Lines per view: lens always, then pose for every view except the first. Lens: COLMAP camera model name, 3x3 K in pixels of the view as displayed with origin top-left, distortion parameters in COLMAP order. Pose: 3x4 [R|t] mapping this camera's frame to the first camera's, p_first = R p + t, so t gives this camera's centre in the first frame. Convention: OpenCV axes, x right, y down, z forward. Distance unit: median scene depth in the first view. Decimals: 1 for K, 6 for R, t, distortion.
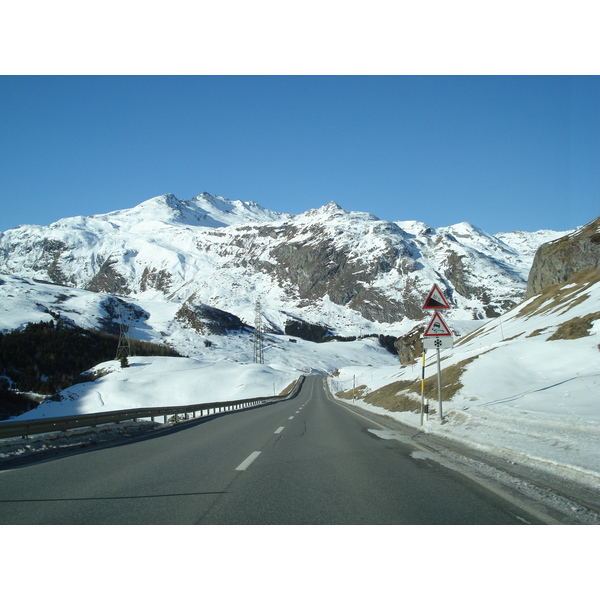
lens RADIAL K [[721.3, 0, 302.4], [0, 721.3, 300.6], [0, 0, 1]] dist [-0.063693, 0.000000]
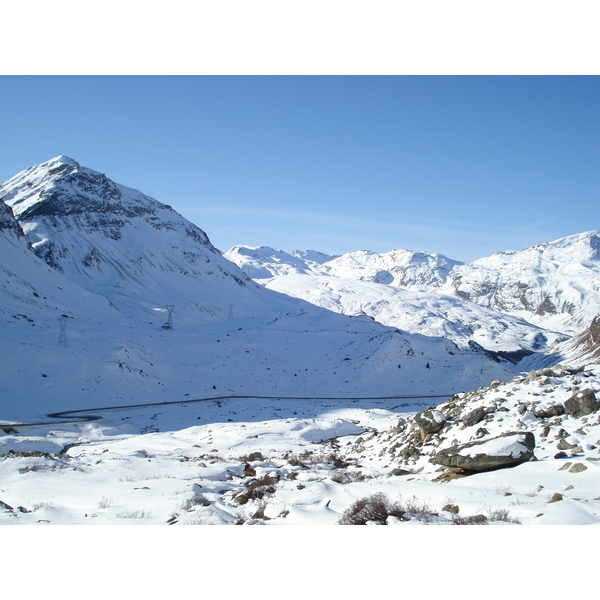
lens RADIAL K [[721.3, 0, 299.6], [0, 721.3, 298.6], [0, 0, 1]] dist [-0.063693, 0.000000]
pose [[0.802629, 0.019875, -0.596148, 0.398142], [0.017974, 0.998185, 0.057477, -0.179066], [0.596208, -0.056848, 0.800815, -1.126340]]
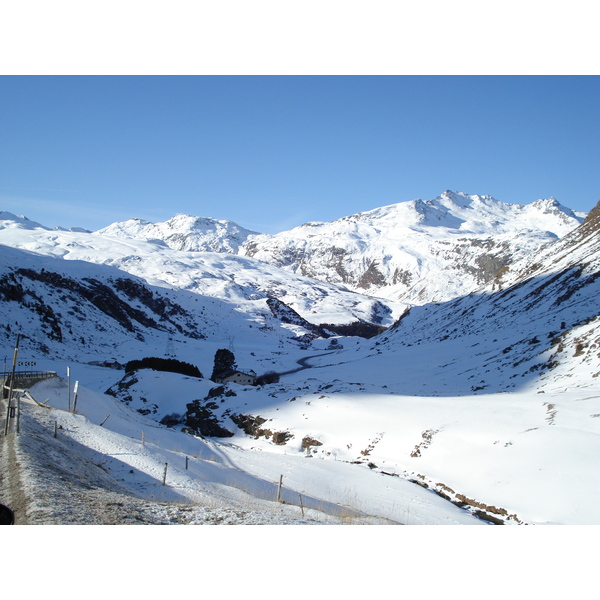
lens RADIAL K [[721.3, 0, 297.8], [0, 721.3, 300.1], [0, 0, 1]] dist [-0.063693, 0.000000]
pose [[0.934103, 0.017097, -0.356593, 0.136364], [0.002913, 0.998454, 0.055504, -0.060736], [0.356991, -0.052885, 0.932610, -0.524666]]
